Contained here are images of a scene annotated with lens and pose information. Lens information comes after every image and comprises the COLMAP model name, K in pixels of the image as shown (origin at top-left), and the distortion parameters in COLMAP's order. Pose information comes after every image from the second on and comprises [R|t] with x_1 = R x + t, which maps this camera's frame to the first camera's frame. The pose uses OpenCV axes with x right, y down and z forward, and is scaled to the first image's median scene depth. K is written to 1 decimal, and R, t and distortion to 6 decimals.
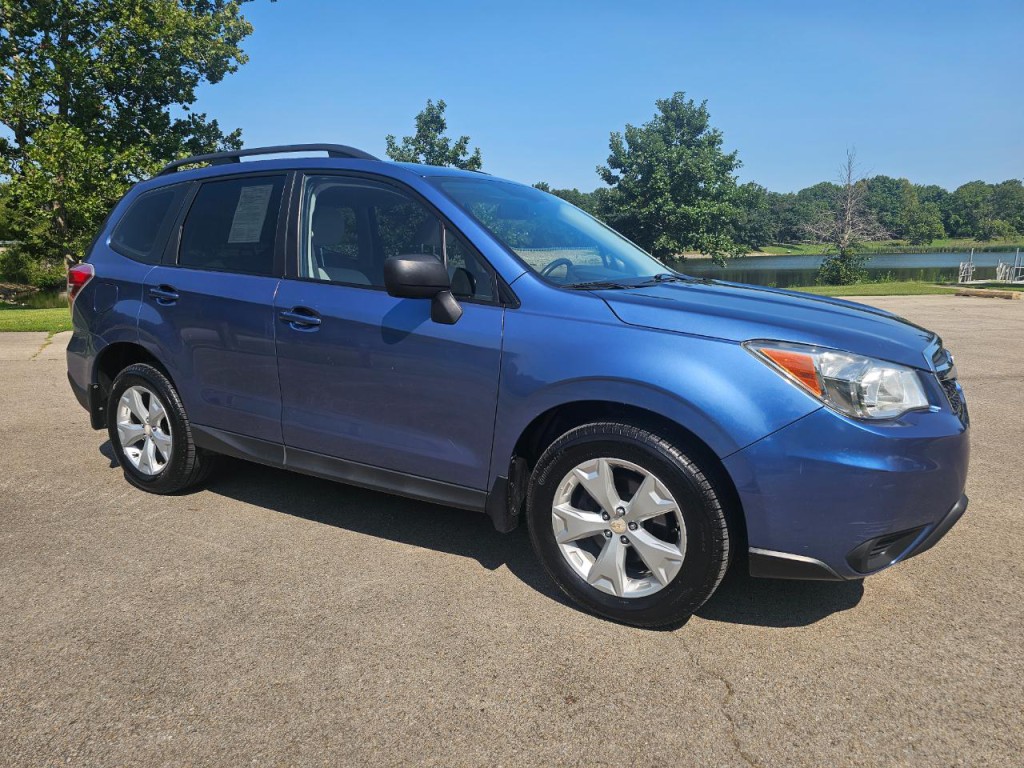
lens RADIAL K [[684.7, 0, 513.9], [0, 684.7, 387.5], [0, 0, 1]] dist [0.046055, -0.033011]
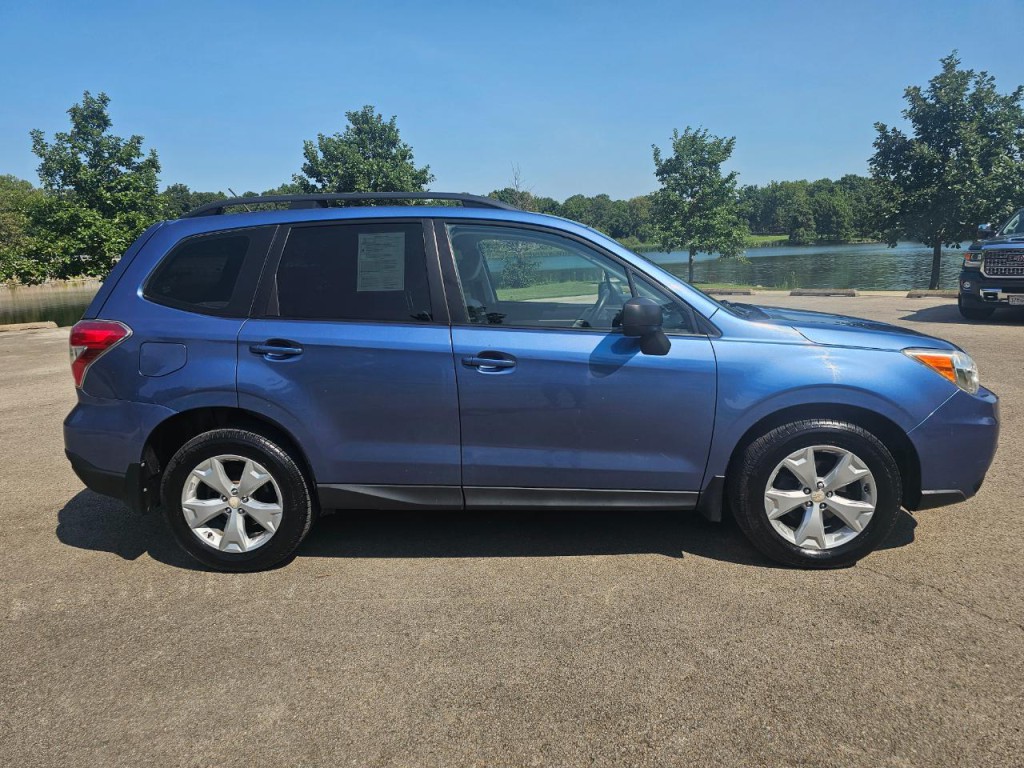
lens RADIAL K [[684.7, 0, 513.4], [0, 684.7, 381.2], [0, 0, 1]] dist [0.046055, -0.033011]
pose [[0.886613, -0.105019, 0.450431, -0.077739], [0.112485, 0.993601, 0.010249, -0.008089], [-0.448624, 0.041579, 0.892753, 0.005498]]
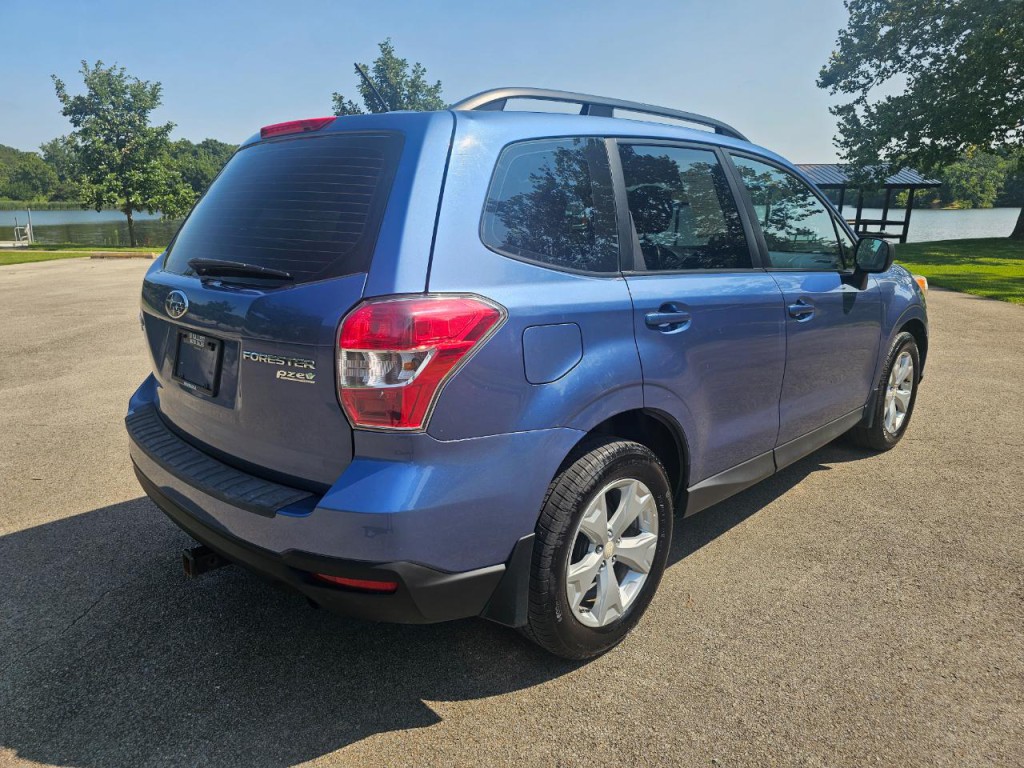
lens RADIAL K [[684.7, 0, 509.4], [0, 684.7, 382.3], [0, 0, 1]] dist [0.046055, -0.033011]
pose [[0.251192, -0.234406, 0.939125, -0.140916], [0.187169, 0.963684, 0.190473, -0.027344], [-0.949668, 0.127930, 0.285943, 0.116116]]
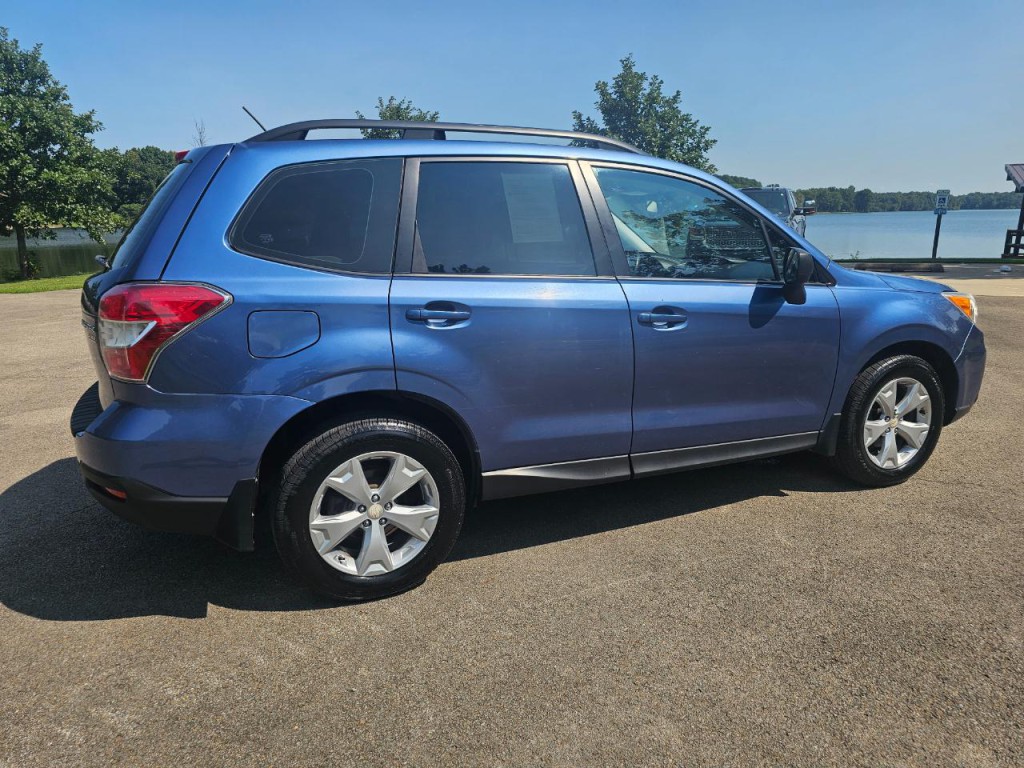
lens RADIAL K [[684.7, 0, 514.6], [0, 684.7, 381.1], [0, 0, 1]] dist [0.046055, -0.033011]
pose [[0.588740, -0.184075, 0.787084, -0.126415], [0.160266, 0.980977, 0.109541, -0.015847], [-0.792275, 0.061652, 0.607041, 0.059701]]
